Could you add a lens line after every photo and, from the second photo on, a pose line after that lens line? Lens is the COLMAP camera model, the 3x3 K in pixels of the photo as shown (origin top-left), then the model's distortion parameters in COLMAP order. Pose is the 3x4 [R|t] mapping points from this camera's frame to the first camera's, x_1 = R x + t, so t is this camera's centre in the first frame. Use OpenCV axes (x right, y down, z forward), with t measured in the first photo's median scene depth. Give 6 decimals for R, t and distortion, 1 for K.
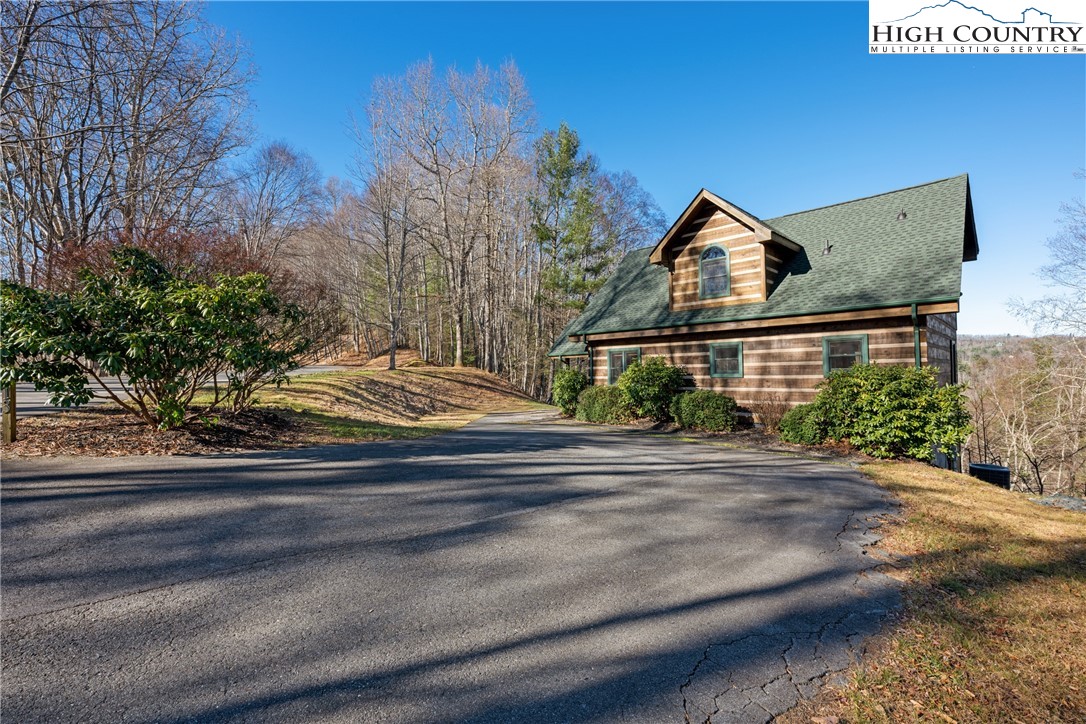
lens RADIAL K [[497.6, 0, 543.0], [0, 497.6, 366.5], [0, 0, 1]] dist [-0.001821, -0.000233]
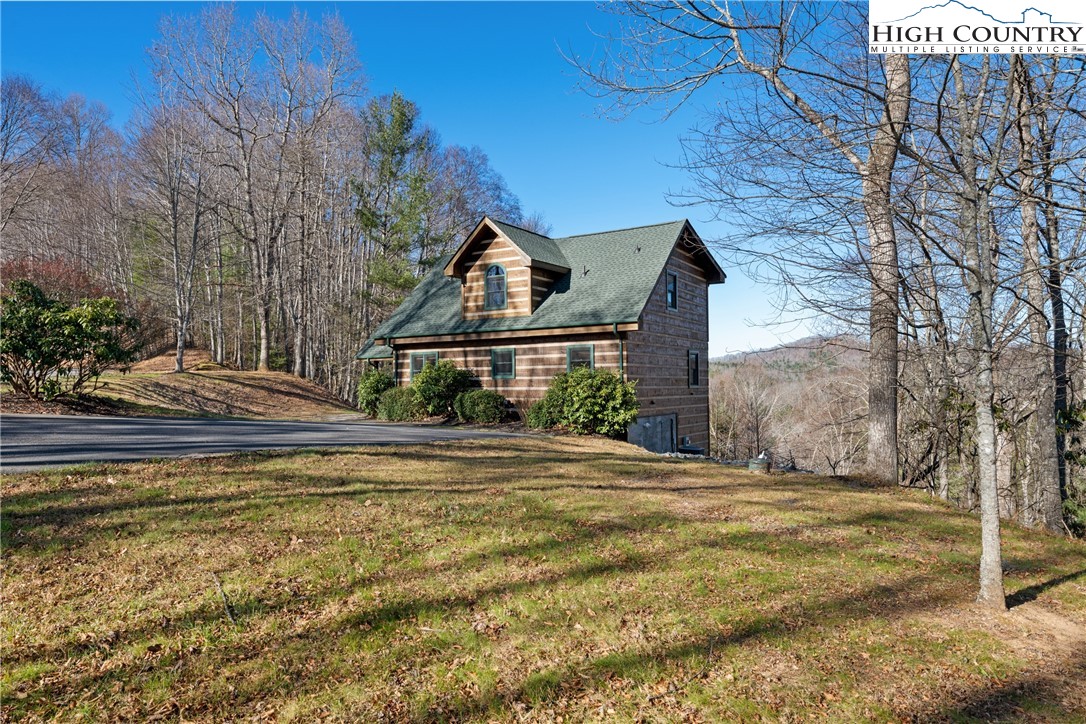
lens RADIAL K [[682.1, 0, 544.3], [0, 682.1, 359.6], [0, 0, 1]] dist [0.007886, 0.000006]
pose [[0.976484, 0.014055, 0.215132, 0.104188], [-0.008818, 0.999641, -0.025287, 0.015372], [-0.215411, 0.022796, 0.976257, -0.515042]]
